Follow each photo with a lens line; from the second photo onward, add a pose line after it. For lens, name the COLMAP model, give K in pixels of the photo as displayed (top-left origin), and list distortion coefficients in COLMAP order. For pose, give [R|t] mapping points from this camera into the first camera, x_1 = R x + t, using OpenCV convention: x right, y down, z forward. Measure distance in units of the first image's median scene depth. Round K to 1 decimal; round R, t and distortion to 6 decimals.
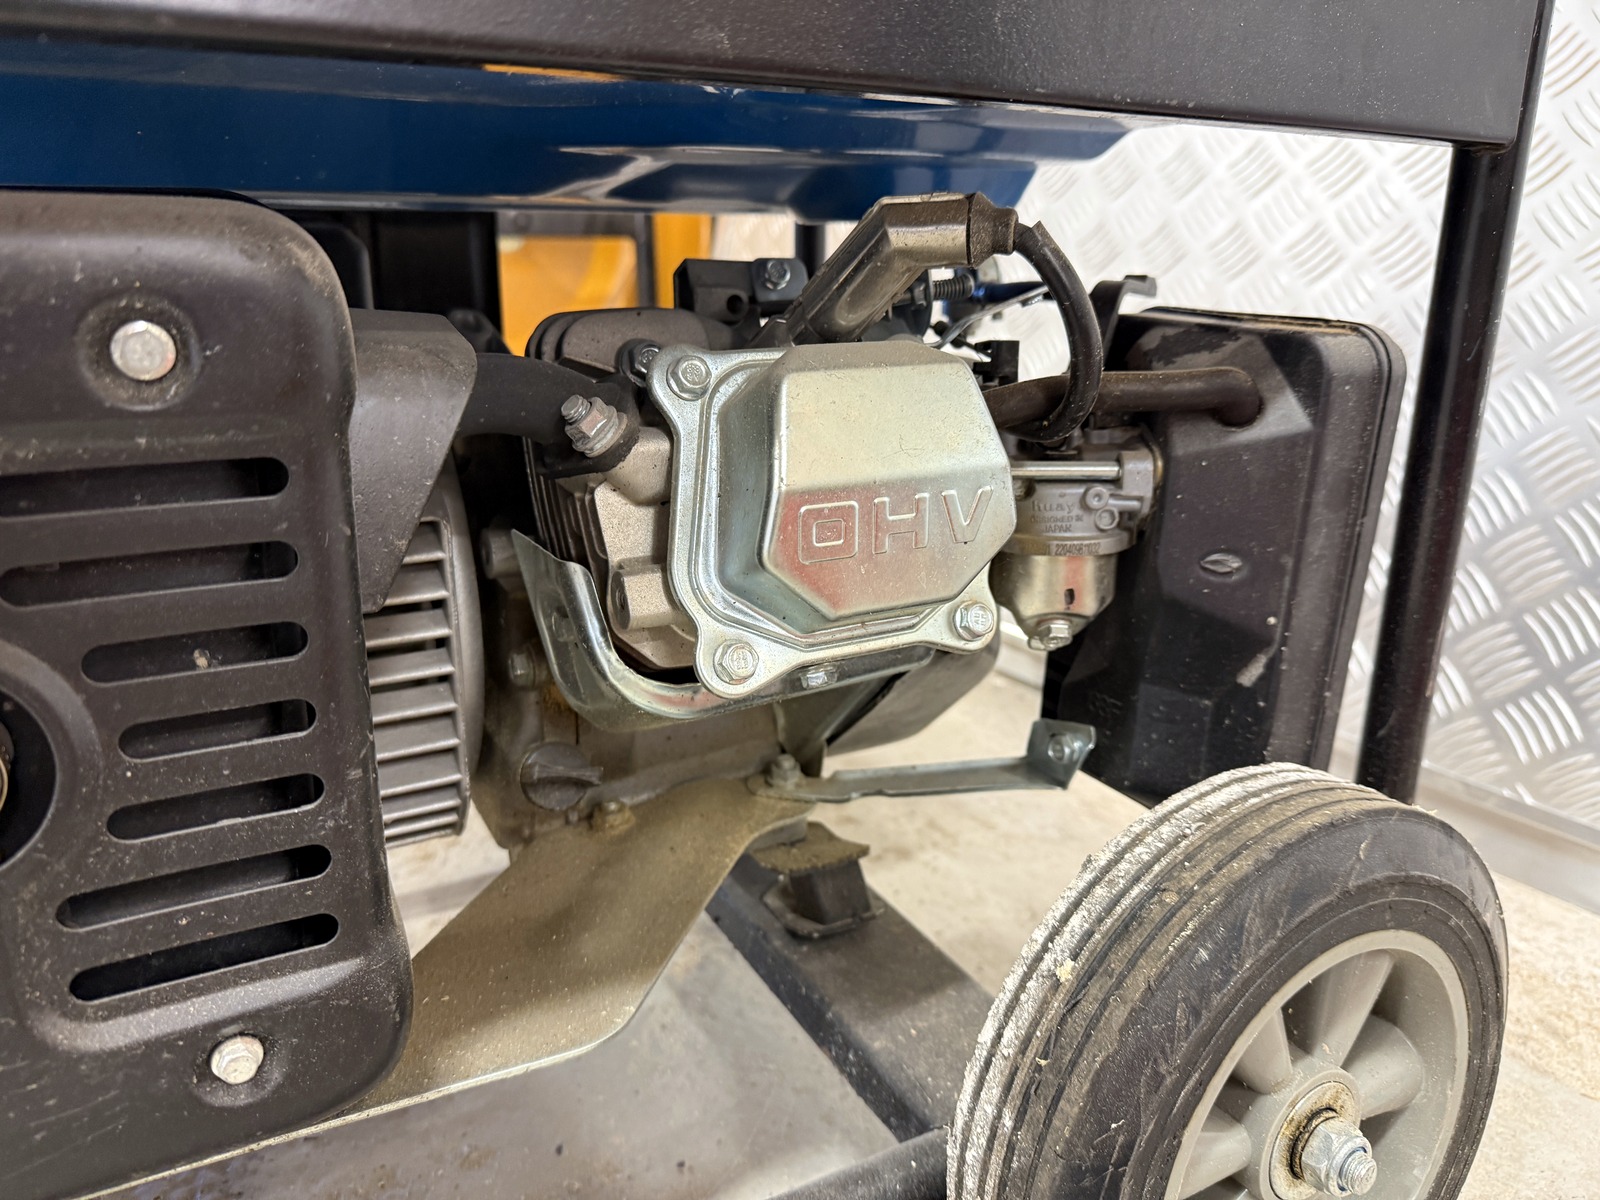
lens RADIAL K [[1165.3, 0, 806.9], [0, 1165.3, 570.3], [0, 0, 1]] dist [0.003598, -0.019457]
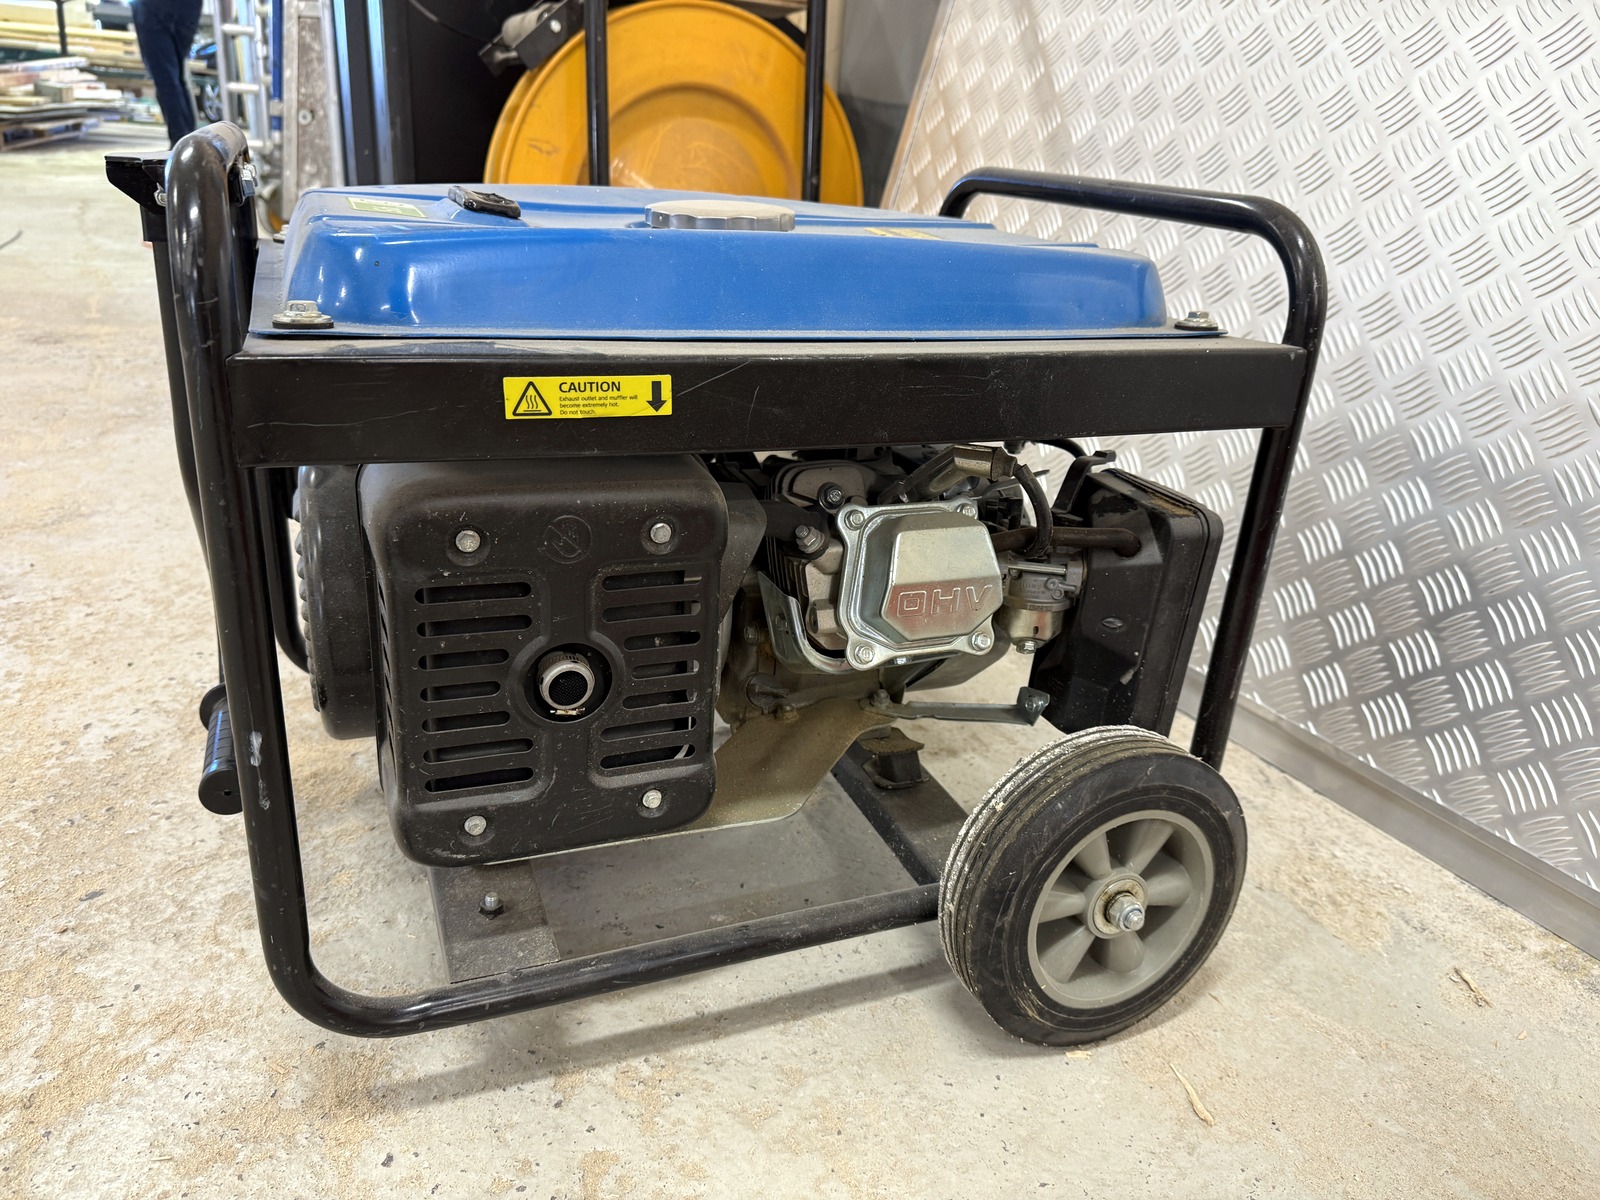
lens RADIAL K [[1165.3, 0, 793.0], [0, 1165.3, 569.4], [0, 0, 1]] dist [0.003598, -0.019457]
pose [[0.990519, 0.095728, -0.098535, 0.005822], [-0.086623, 0.991903, 0.092870, -0.249447], [0.106628, -0.083454, 0.990791, -1.079480]]
